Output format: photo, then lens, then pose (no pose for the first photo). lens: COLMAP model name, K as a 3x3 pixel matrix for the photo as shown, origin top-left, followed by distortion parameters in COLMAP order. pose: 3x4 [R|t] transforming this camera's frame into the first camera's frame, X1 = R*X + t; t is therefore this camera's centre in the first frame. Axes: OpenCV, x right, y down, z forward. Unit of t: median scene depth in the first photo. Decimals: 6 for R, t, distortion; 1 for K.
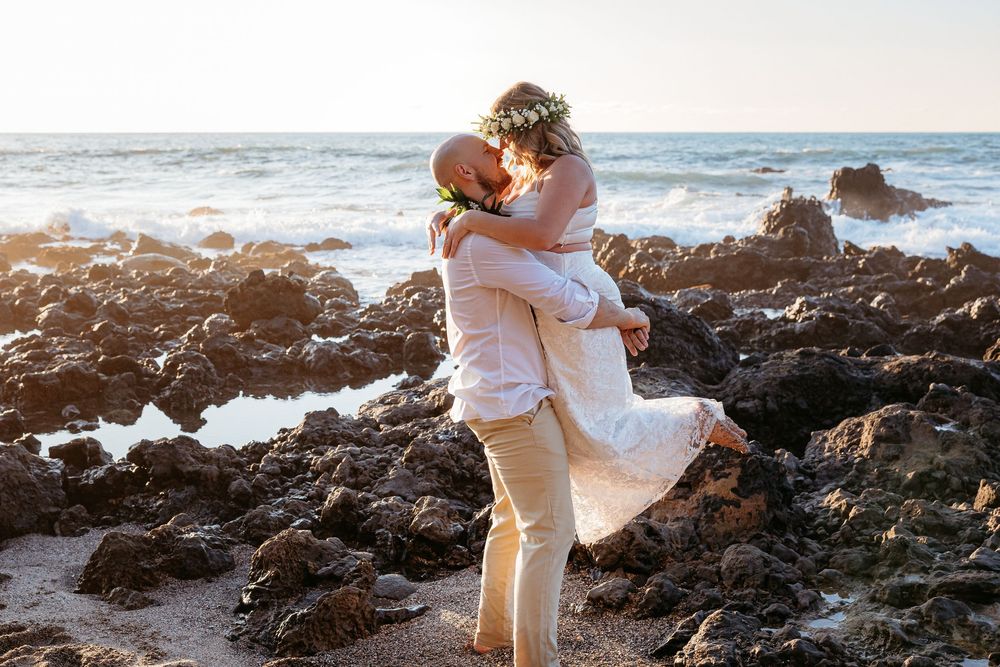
lens RADIAL K [[1267.0, 0, 500.0], [0, 1267.0, 333.1], [0, 0, 1]] dist [0.002014, 0.000000]
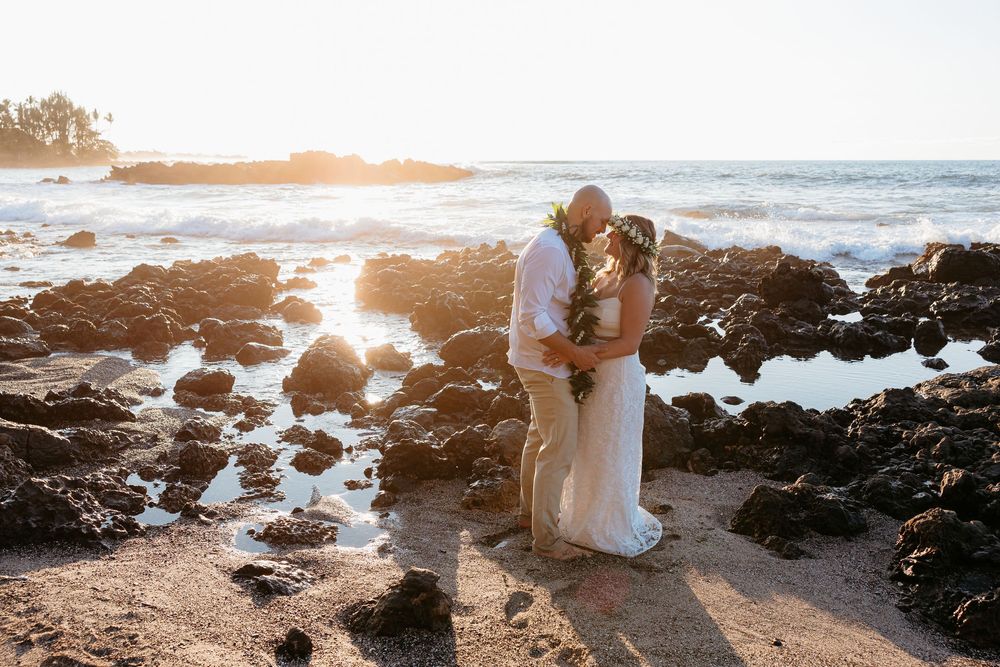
lens RADIAL K [[779.3, 0, 500.2], [0, 779.3, 333.9], [0, 0, 1]] dist [0.001464, -0.001695]
pose [[0.935174, 0.077528, -0.345600, -0.258250], [-0.057692, 0.996061, 0.067333, -0.019262], [0.349459, -0.043030, 0.935963, 0.198544]]
